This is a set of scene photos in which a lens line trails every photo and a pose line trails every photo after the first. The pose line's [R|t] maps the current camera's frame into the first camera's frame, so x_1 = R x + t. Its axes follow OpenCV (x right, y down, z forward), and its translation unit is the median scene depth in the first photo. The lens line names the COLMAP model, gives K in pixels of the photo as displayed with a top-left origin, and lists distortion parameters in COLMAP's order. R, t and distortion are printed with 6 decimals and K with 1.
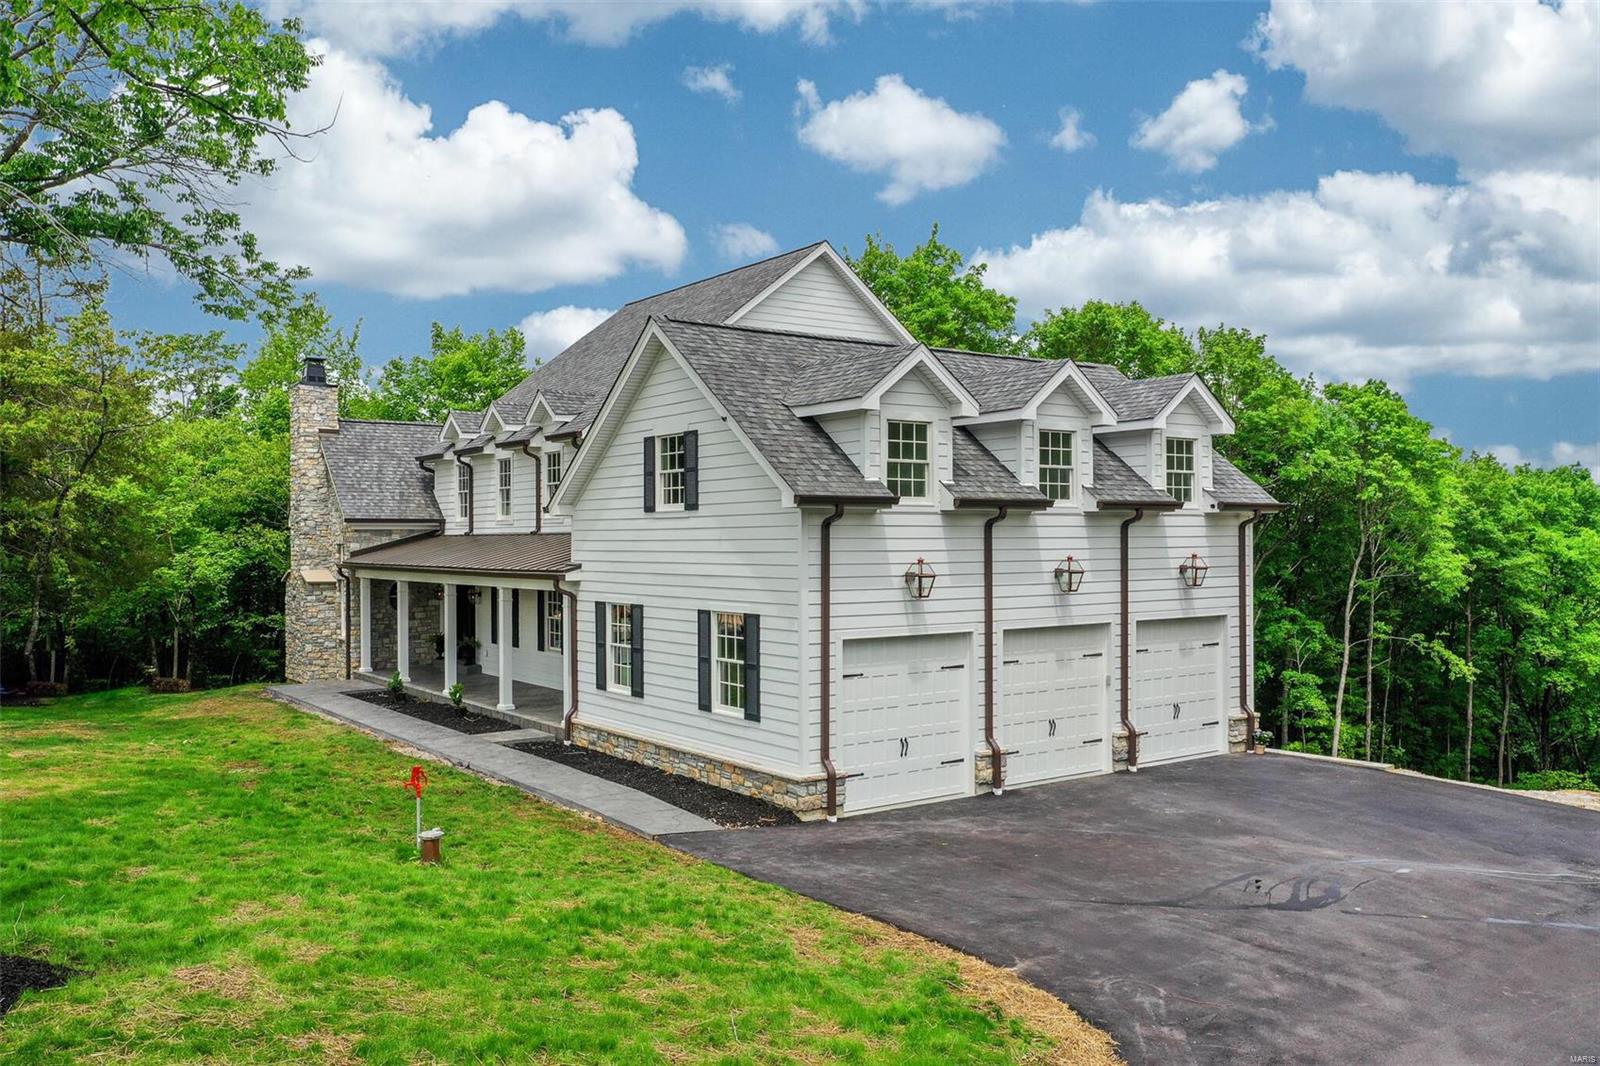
lens RADIAL K [[1262.4, 0, 803.8], [0, 1262.4, 526.7], [0, 0, 1]] dist [0.008108, -0.003219]
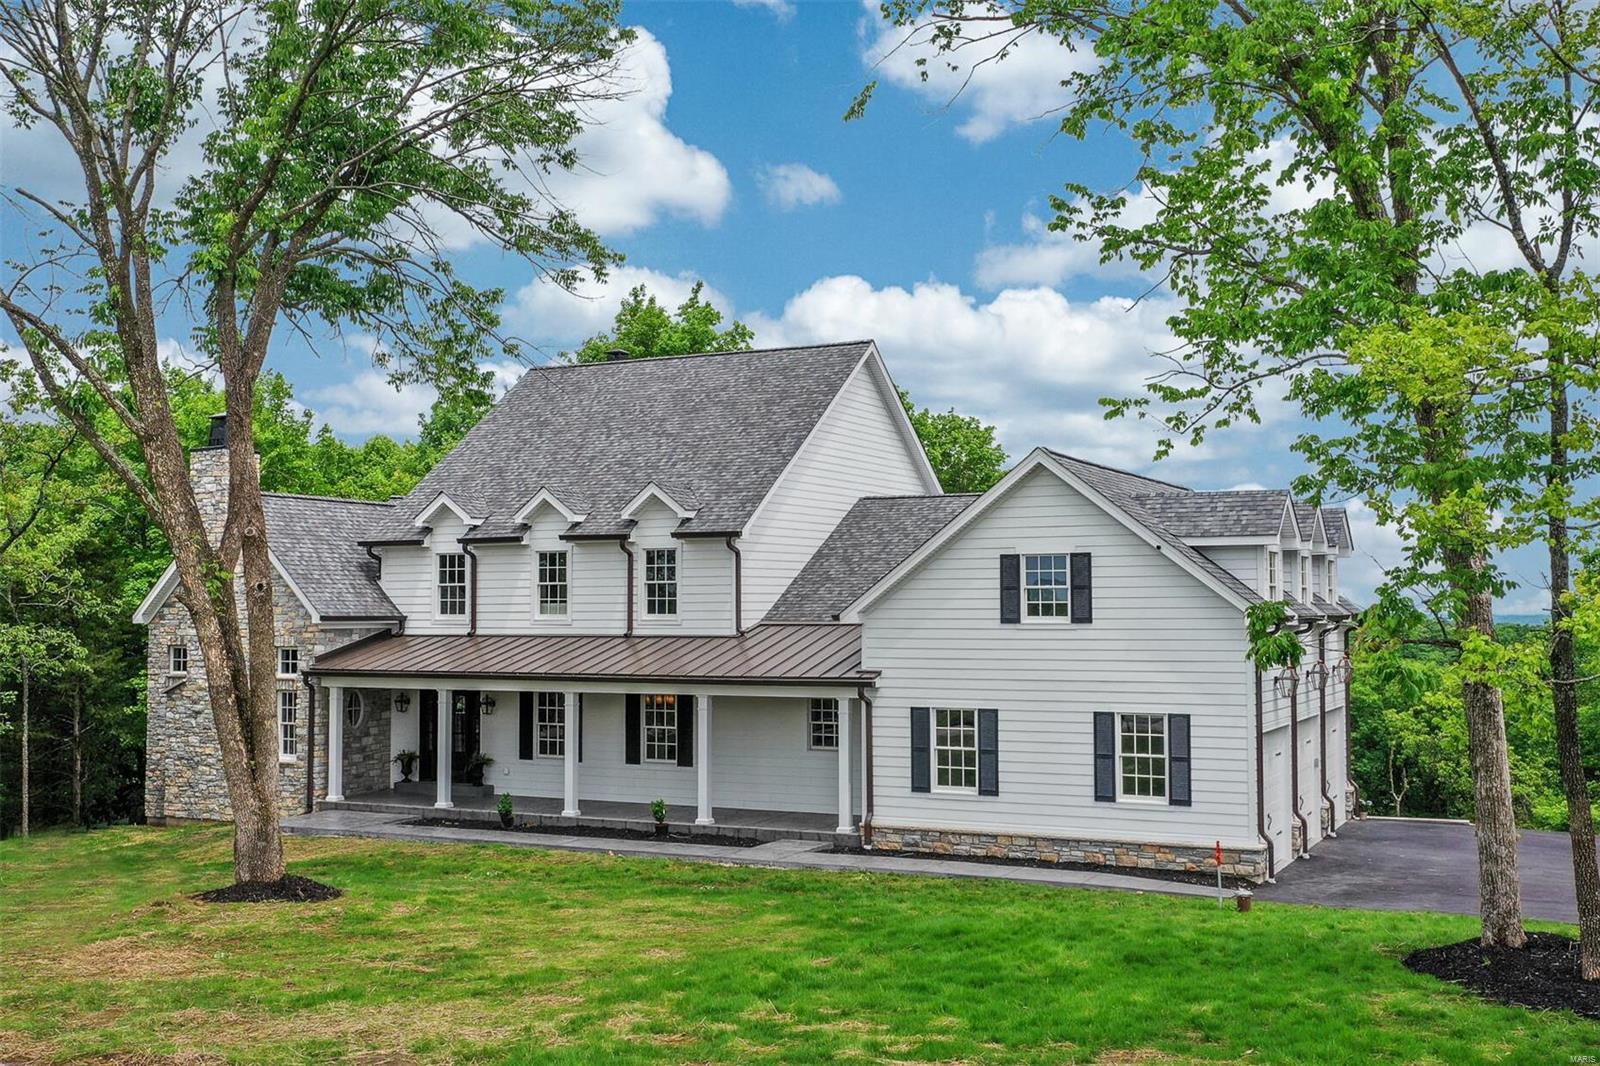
lens RADIAL K [[1629.6, 0, 816.9], [0, 1629.6, 530.1], [0, 0, 1]] dist [0.008651, 0.000000]
pose [[0.887662, 0.025136, 0.459808, -0.850301], [-0.005829, 0.999042, -0.043362, -0.027774], [-0.460458, 0.035811, 0.886959, -0.159430]]
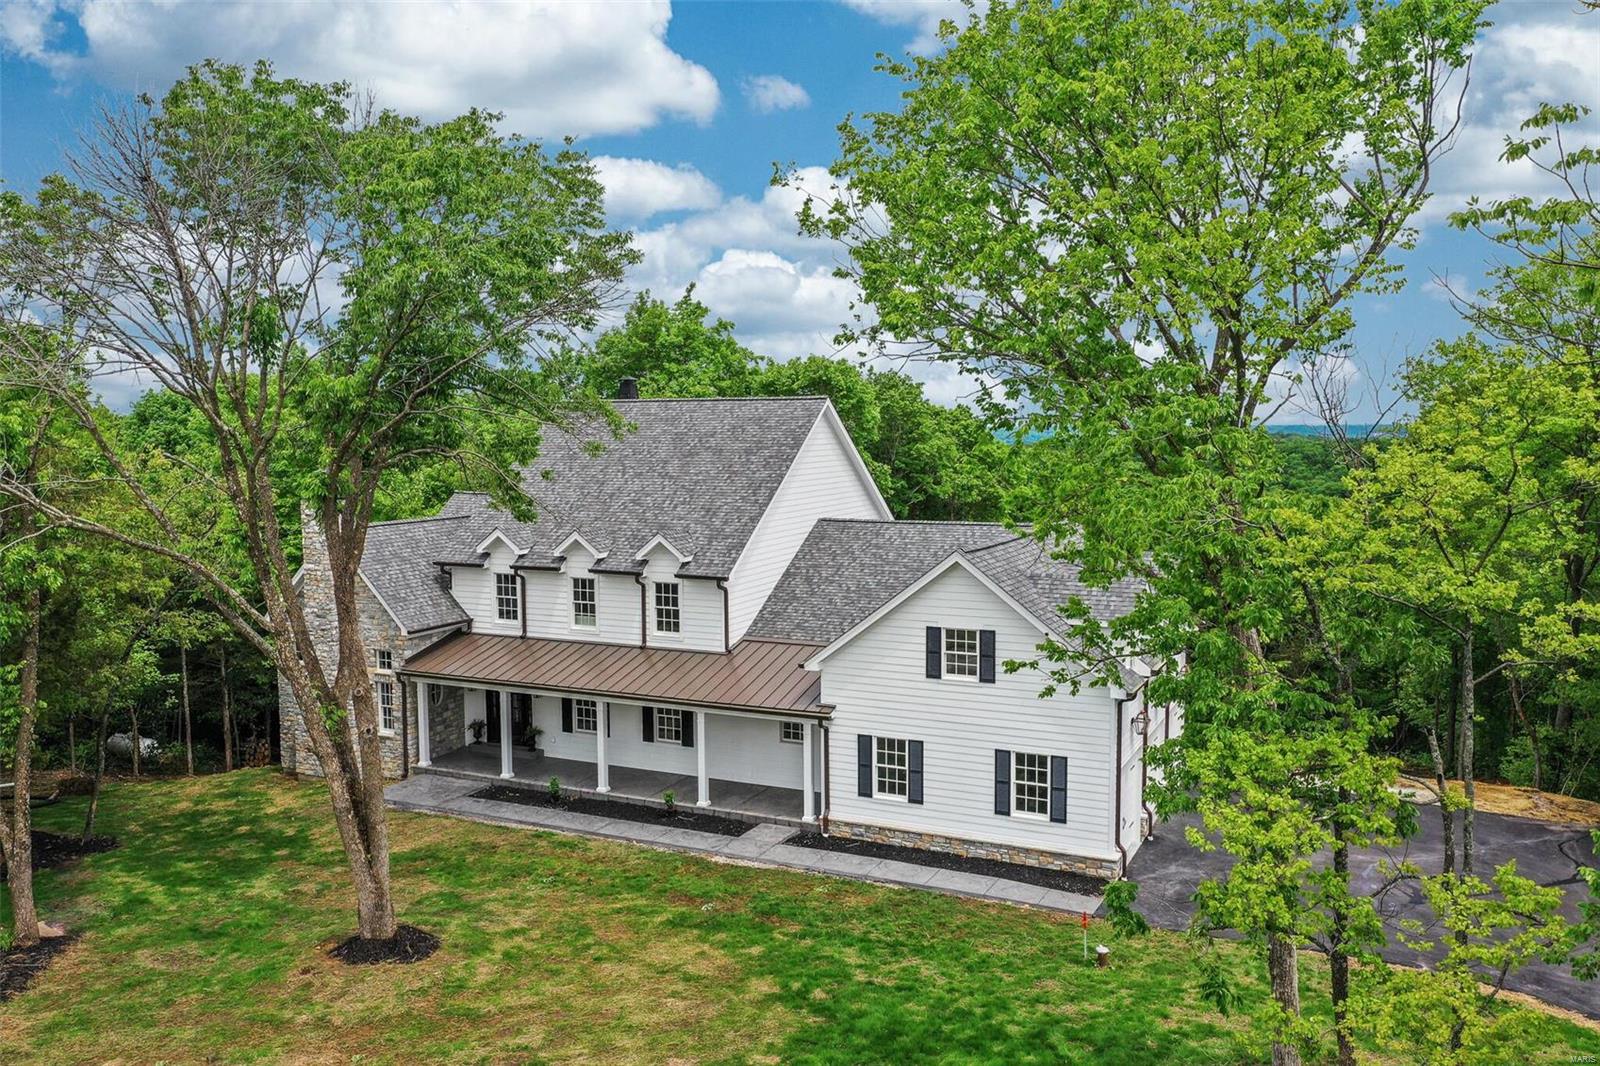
lens RADIAL K [[1262.4, 0, 792.5], [0, 1262.4, 535.0], [0, 0, 1]] dist [0.008108, -0.003219]
pose [[0.884077, -0.042048, 0.465445, -0.858563], [-0.000966, 0.995778, 0.091791, -0.283835], [-0.467340, -0.081600, 0.880304, -0.165247]]
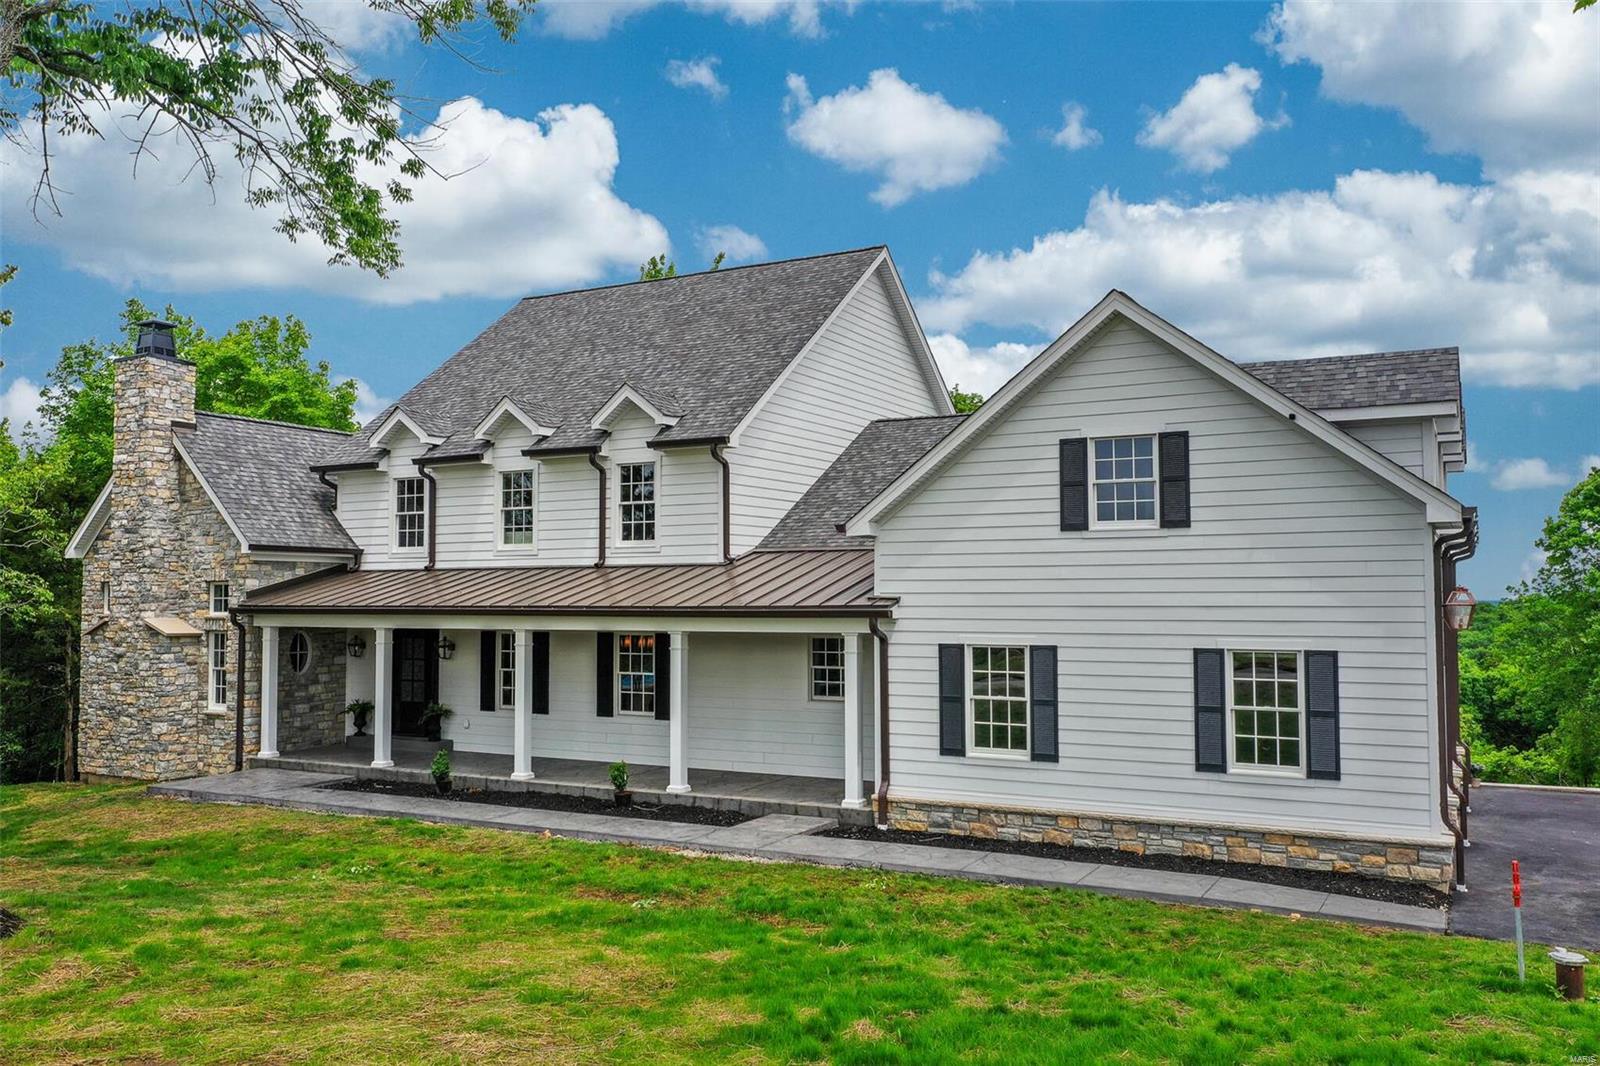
lens RADIAL K [[1262.4, 0, 792.8], [0, 1262.4, 533.0], [0, 0, 1]] dist [0.008108, -0.003219]
pose [[0.903708, 0.024448, 0.427451, -0.585601], [-0.006279, 0.999018, -0.043864, 0.024644], [-0.428104, 0.036956, 0.902974, 0.319192]]
